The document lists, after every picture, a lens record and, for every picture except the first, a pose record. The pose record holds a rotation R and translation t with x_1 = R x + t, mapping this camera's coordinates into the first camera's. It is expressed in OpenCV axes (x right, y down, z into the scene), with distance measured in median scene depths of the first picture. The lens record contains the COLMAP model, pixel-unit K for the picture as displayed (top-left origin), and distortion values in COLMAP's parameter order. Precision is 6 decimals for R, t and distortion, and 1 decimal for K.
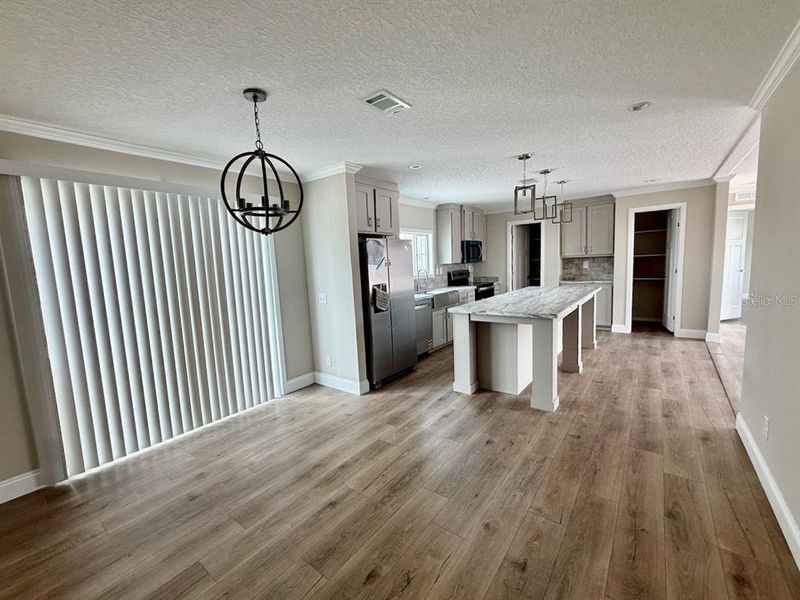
lens RADIAL K [[329.3, 0, 397.7], [0, 329.3, 299.4], [0, 0, 1]] dist [0.000561, -0.000506]
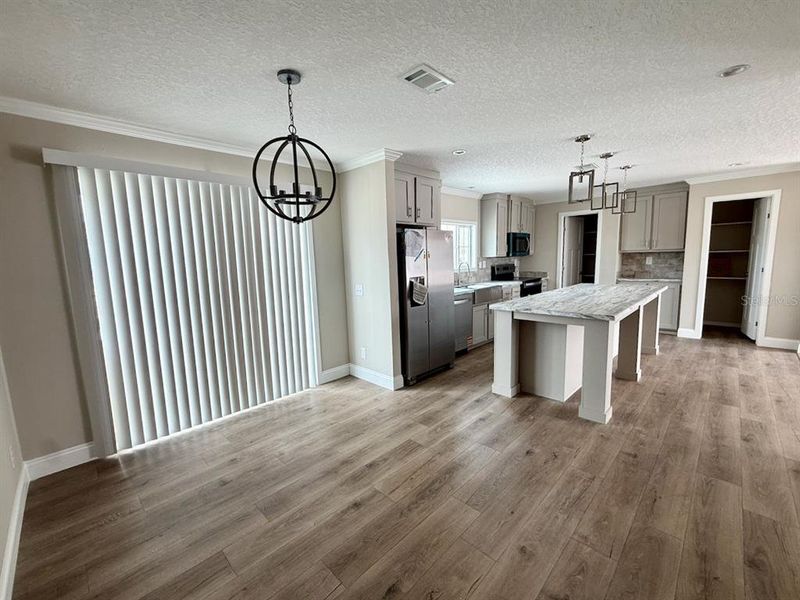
lens RADIAL K [[329.3, 0, 399.4], [0, 329.3, 299.5], [0, 0, 1]] dist [0.000561, -0.000506]
pose [[0.992122, 0.032005, -0.121121, 0.011062], [-0.029245, 0.999272, 0.024505, -0.002881], [0.121817, -0.020769, 0.992335, 0.037271]]
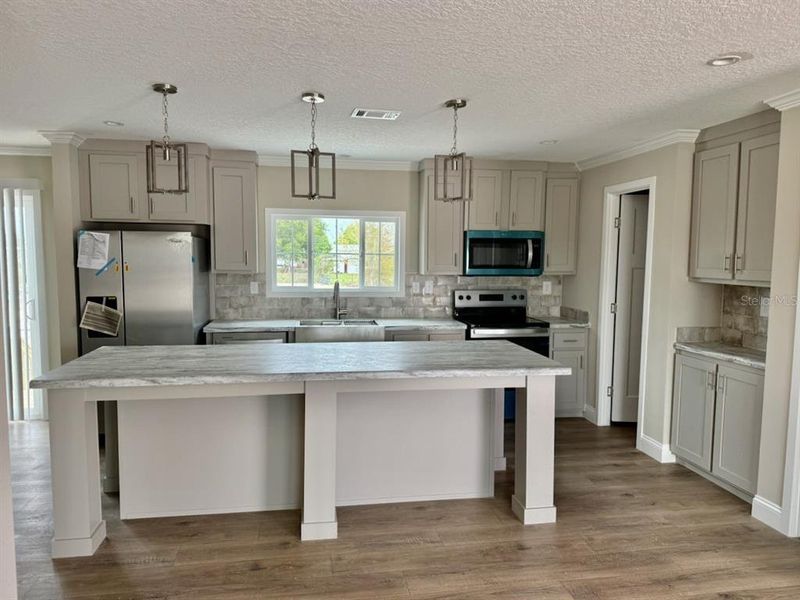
lens RADIAL K [[562.6, 0, 396.9], [0, 562.6, 300.7], [0, 0, 1]] dist [0.033298, -0.043193]
pose [[0.738072, 0.107749, -0.666063, 1.159623], [-0.119118, 0.992469, 0.028556, -0.141572], [0.664124, 0.058263, 0.745349, 0.510173]]
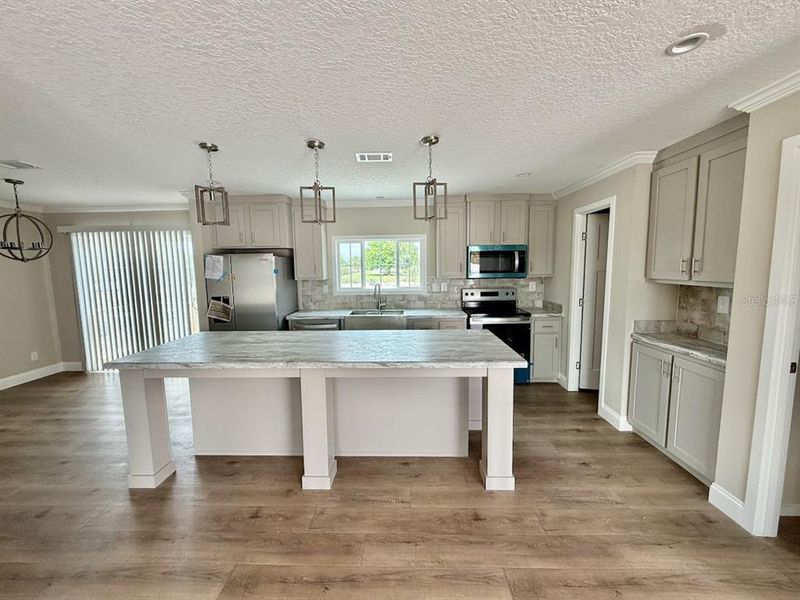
lens RADIAL K [[319.2, 0, 397.9], [0, 319.2, 298.8], [0, 0, 1]] dist [-0.002017, 0.000795]
pose [[0.596942, 0.120218, -0.793227, 1.088253], [-0.103830, 0.991971, 0.072201, -0.170465], [0.795538, 0.039261, 0.604631, 0.806514]]
